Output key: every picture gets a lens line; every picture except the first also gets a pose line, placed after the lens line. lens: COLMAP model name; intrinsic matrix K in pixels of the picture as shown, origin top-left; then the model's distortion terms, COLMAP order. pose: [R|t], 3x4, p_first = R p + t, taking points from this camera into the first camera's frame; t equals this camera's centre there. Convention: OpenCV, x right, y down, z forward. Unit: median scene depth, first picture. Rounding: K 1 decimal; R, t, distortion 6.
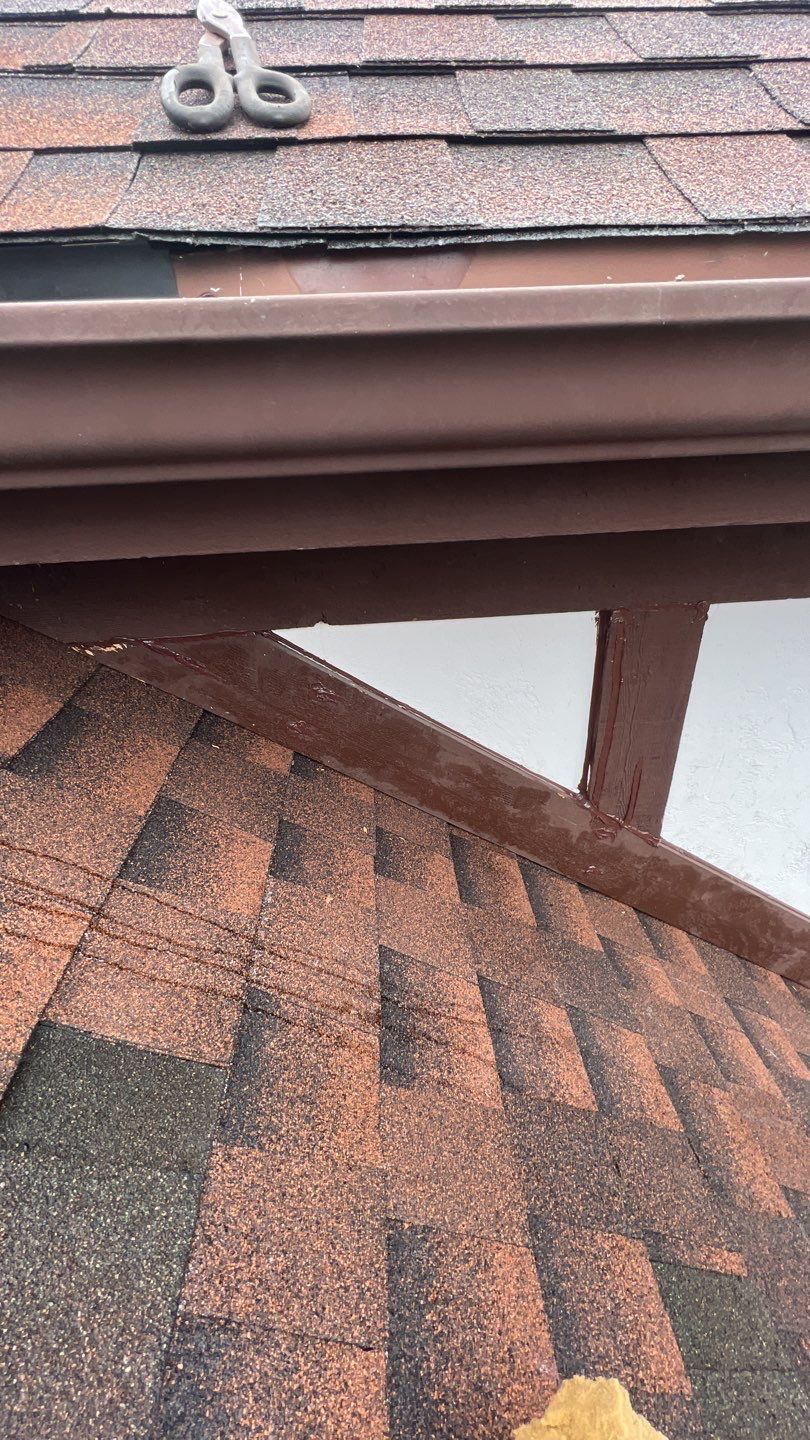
lens RADIAL K [[570.1, 0, 400.9], [0, 570.1, 721.5], [0, 0, 1]] dist [0.002019, -0.000985]
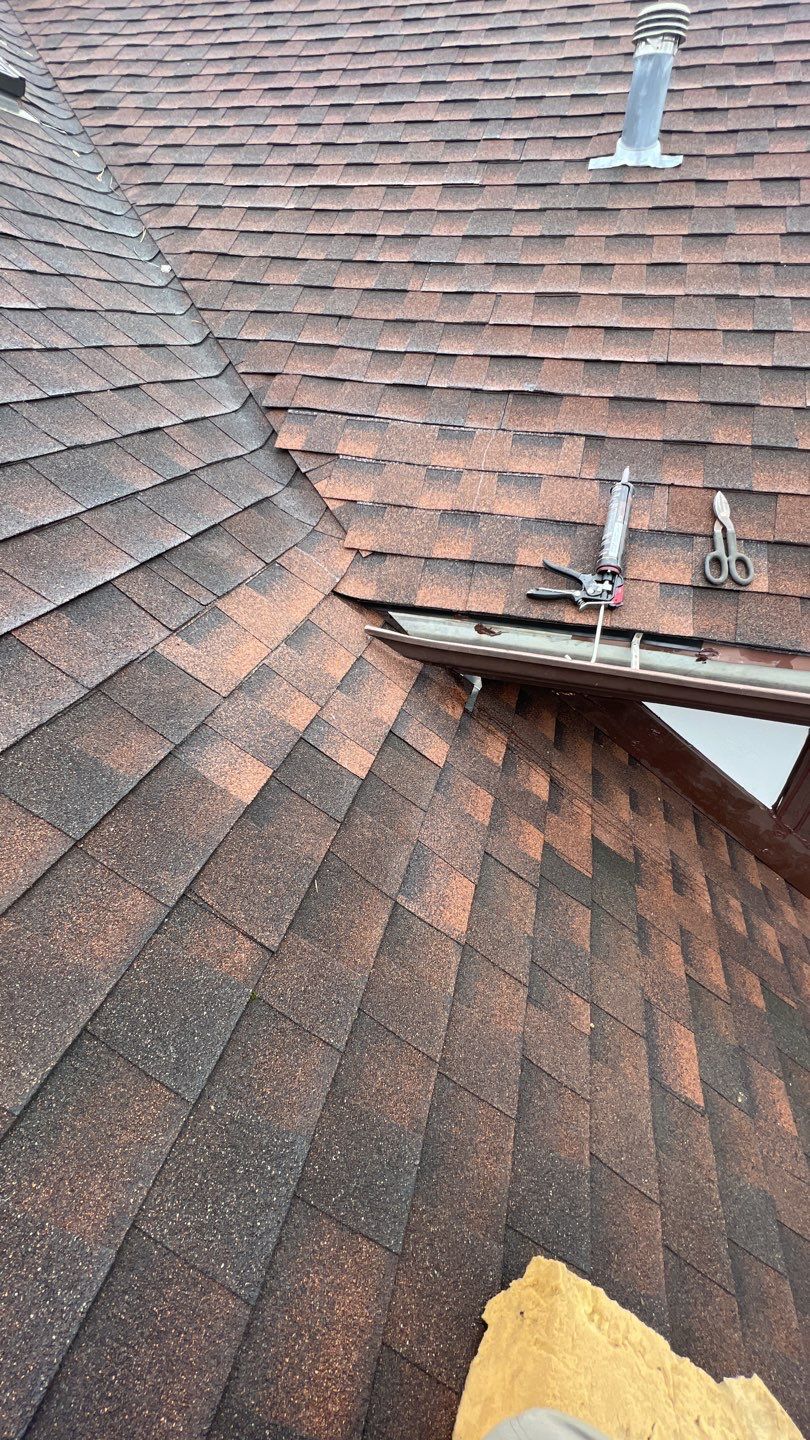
lens RADIAL K [[570.1, 0, 403.0], [0, 570.1, 719.8], [0, 0, 1]] dist [0.002019, -0.000985]
pose [[0.942690, 0.234134, -0.237731, -0.482851], [-0.208681, 0.969641, 0.127473, -0.155637], [0.260360, -0.070557, 0.962930, -1.172753]]
